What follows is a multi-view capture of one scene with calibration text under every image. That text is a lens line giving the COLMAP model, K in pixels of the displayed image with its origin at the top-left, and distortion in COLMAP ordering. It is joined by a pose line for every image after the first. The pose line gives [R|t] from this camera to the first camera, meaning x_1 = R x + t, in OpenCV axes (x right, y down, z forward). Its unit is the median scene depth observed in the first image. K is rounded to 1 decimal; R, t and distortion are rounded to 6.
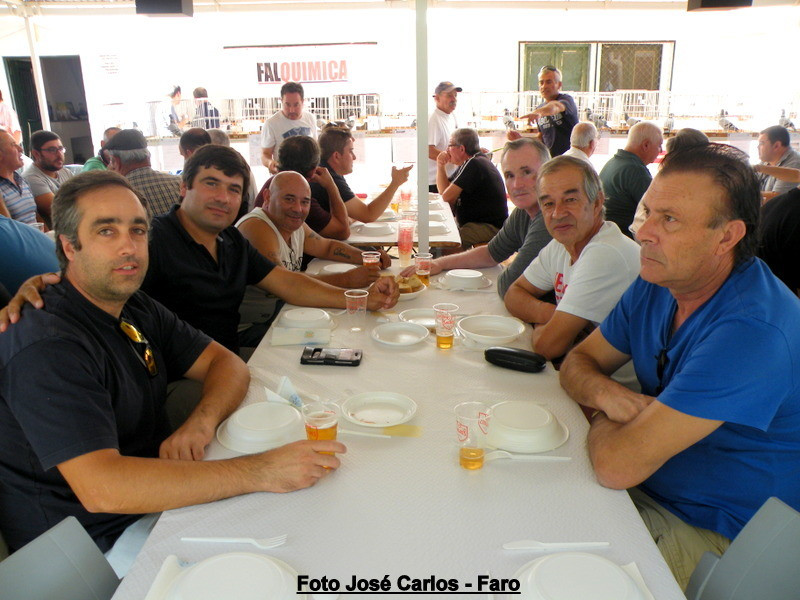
lens RADIAL K [[618.9, 0, 399.0], [0, 618.9, 297.4], [0, 0, 1]] dist [-0.084051, 0.055620]
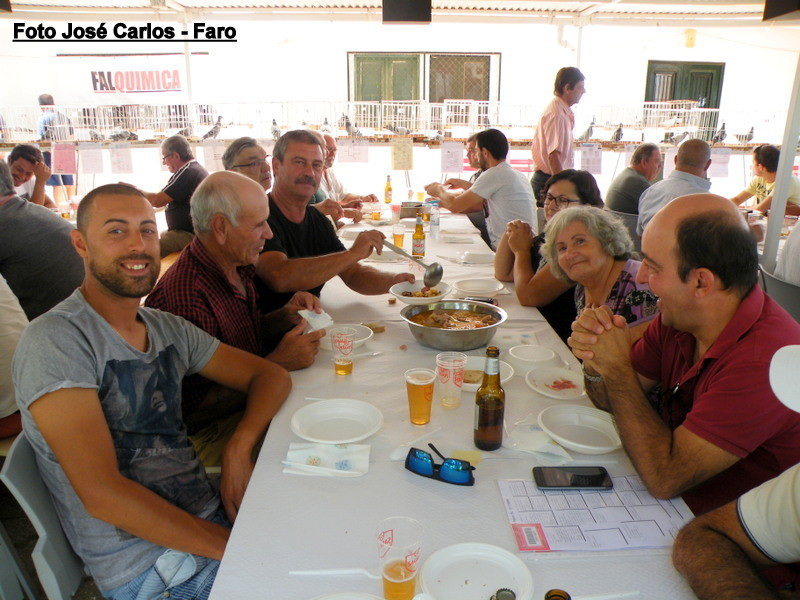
lens RADIAL K [[618.9, 0, 400.6], [0, 618.9, 302.9], [0, 0, 1]] dist [-0.084051, 0.055620]
pose [[0.997414, -0.010069, 0.071168, 0.203944], [0.010423, 0.999935, -0.004595, 0.003999], [-0.071117, 0.005325, 0.997454, -0.019914]]
